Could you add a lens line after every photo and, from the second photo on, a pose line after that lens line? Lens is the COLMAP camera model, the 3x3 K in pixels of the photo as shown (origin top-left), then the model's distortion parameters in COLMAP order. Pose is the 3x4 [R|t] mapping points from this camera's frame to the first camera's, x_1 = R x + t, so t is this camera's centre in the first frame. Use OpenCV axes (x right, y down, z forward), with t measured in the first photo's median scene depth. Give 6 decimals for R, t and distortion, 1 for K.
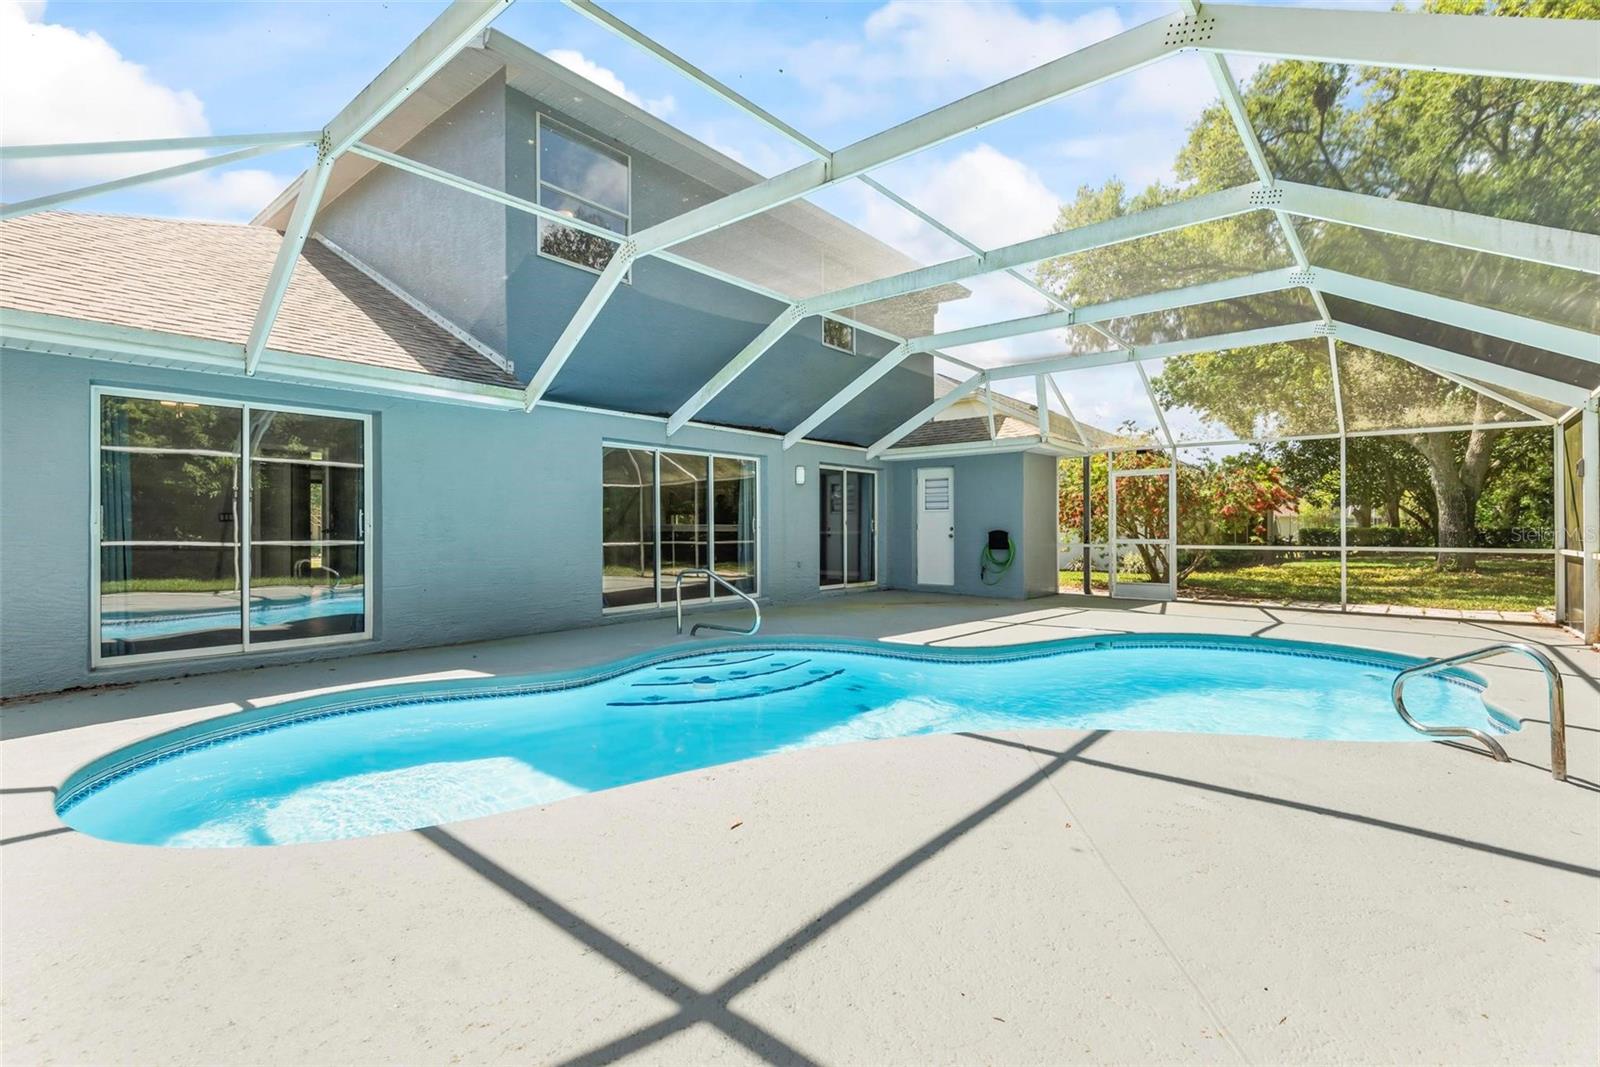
lens RADIAL K [[728.5, 0, 803.0], [0, 728.5, 534.3], [0, 0, 1]] dist [0.032985, -0.020870]
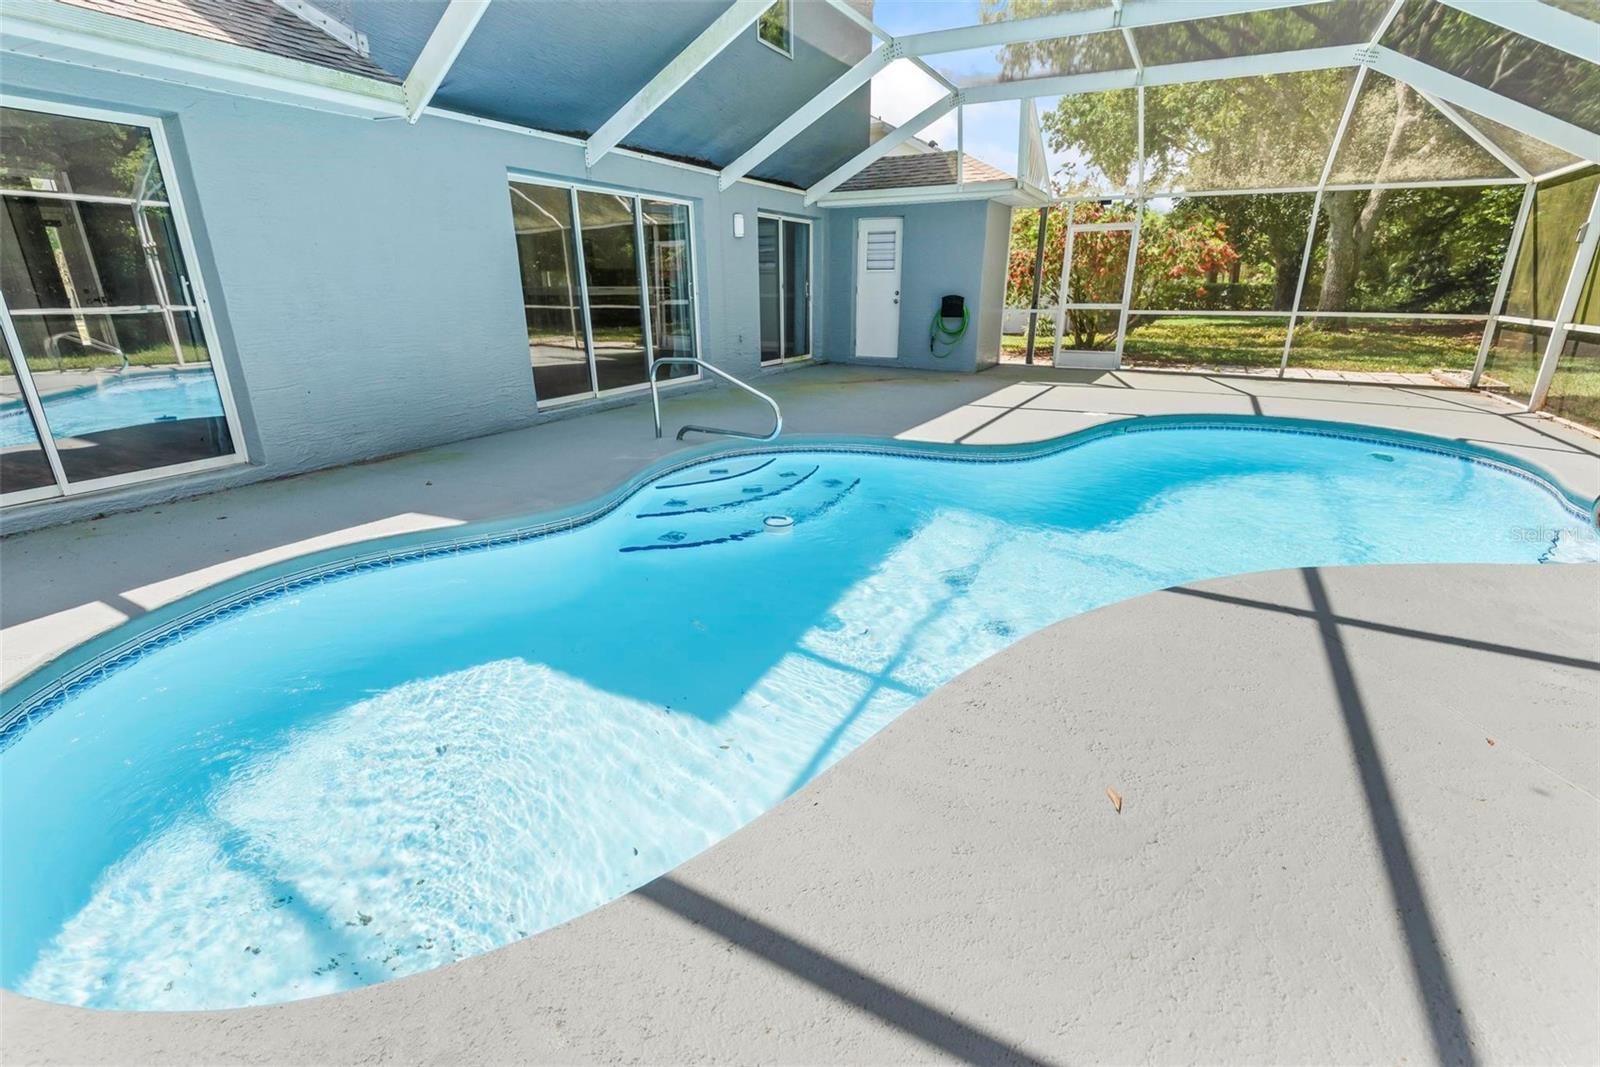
lens RADIAL K [[728.5, 0, 803.0], [0, 728.5, 534.3], [0, 0, 1]] dist [0.032985, -0.020870]
pose [[0.979919, -0.063267, 0.189094, -0.115246], [-0.000254, 0.947931, 0.318476, -0.014560], [-0.199397, -0.312128, 0.928879, 0.113238]]
